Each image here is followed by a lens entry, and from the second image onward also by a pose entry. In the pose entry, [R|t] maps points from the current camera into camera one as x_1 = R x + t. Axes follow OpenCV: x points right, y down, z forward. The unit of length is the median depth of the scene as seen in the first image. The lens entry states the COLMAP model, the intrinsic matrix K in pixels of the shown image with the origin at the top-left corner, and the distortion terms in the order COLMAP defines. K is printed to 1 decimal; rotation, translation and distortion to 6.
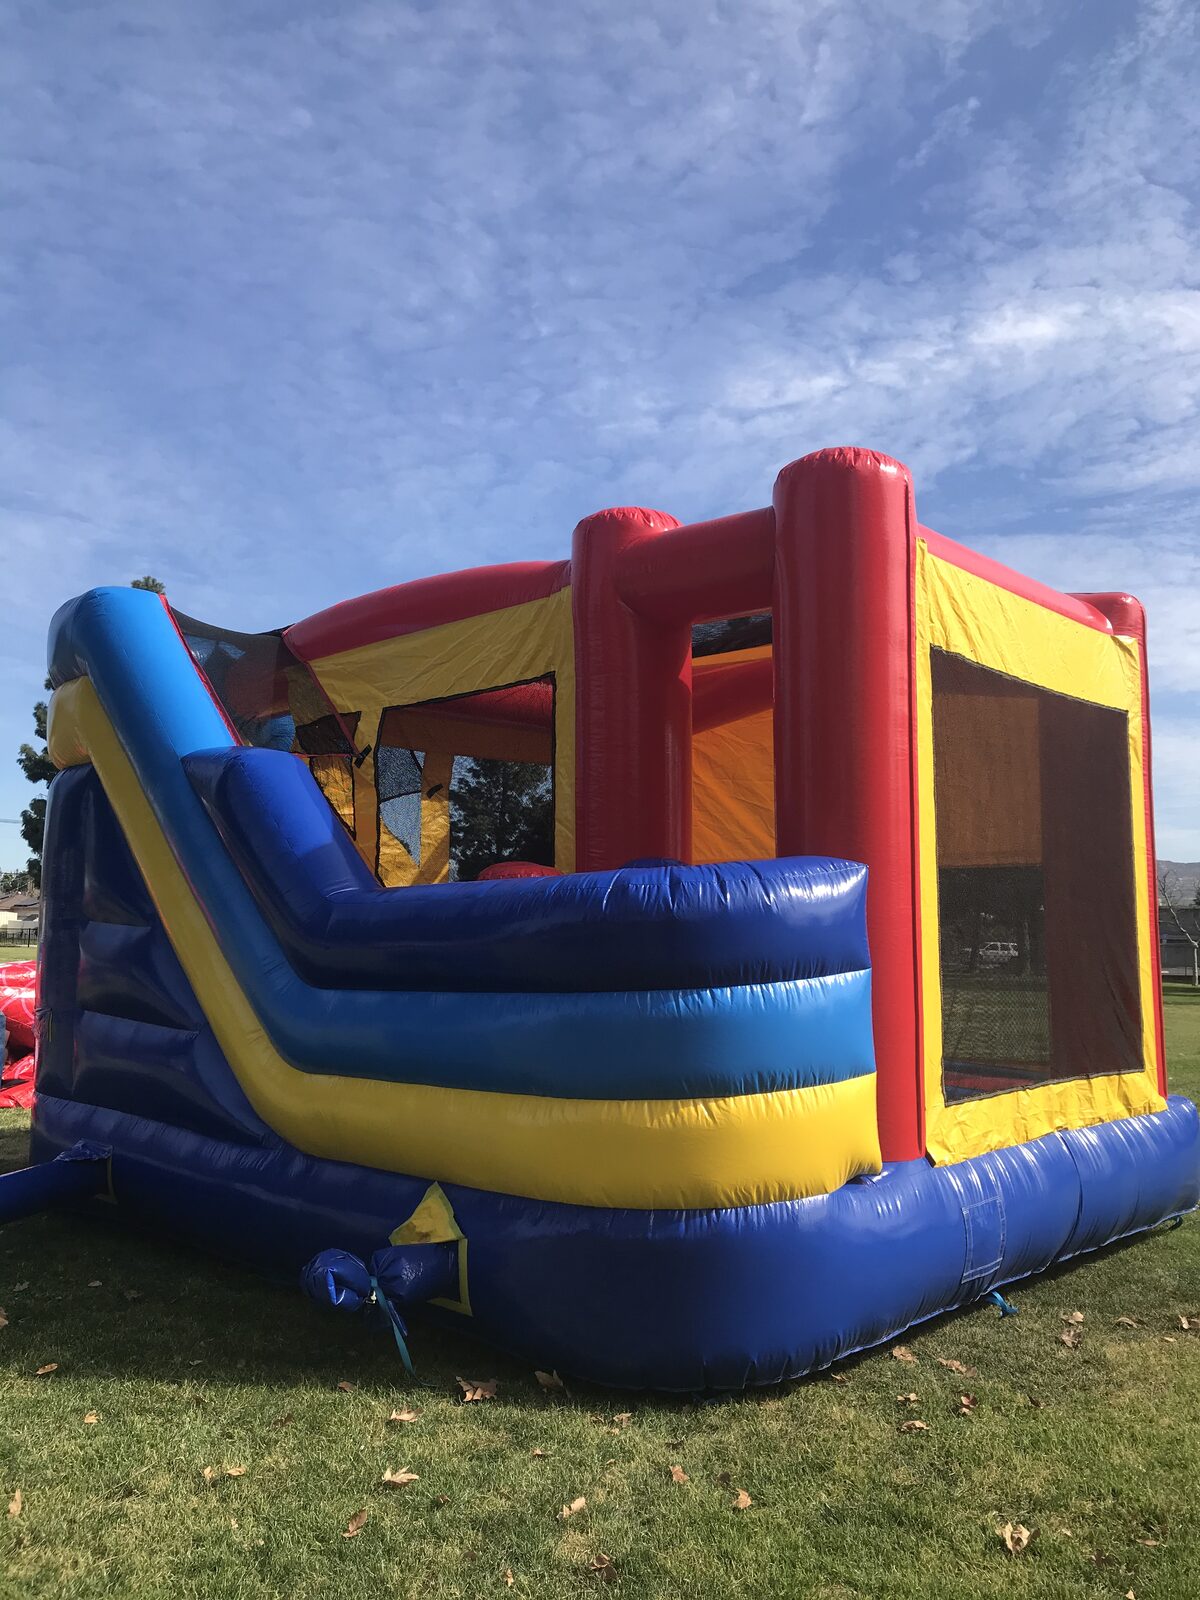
lens RADIAL K [[1322.0, 0, 612.7], [0, 1322.0, 791.3], [0, 0, 1]] dist [0.012965, 0.009026]
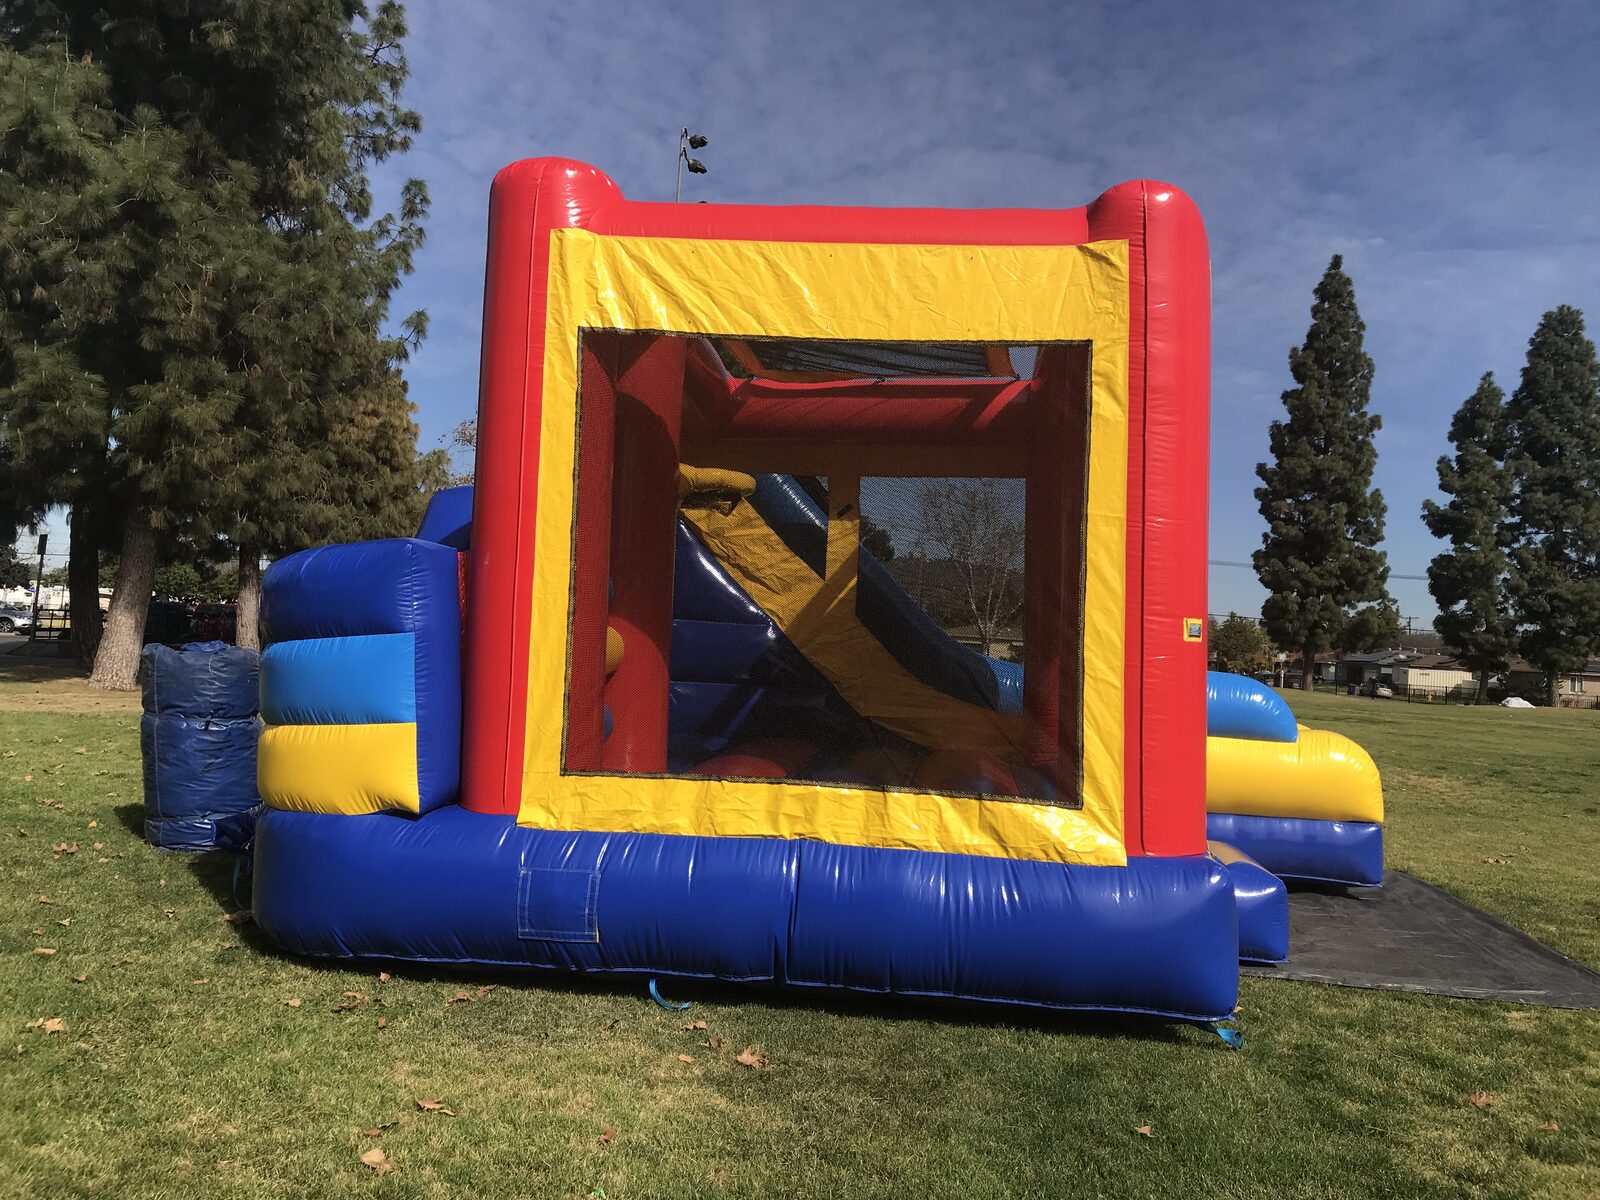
lens RADIAL K [[1322.0, 0, 800.0], [0, 1322.0, 600.0], [0, 0, 1]] dist [0.012965, 0.009026]
pose [[0.586426, -0.014819, -0.809867, 0.722209], [0.042701, 0.999008, 0.012640, 0.057340], [0.808876, -0.041995, 0.586477, 0.328947]]
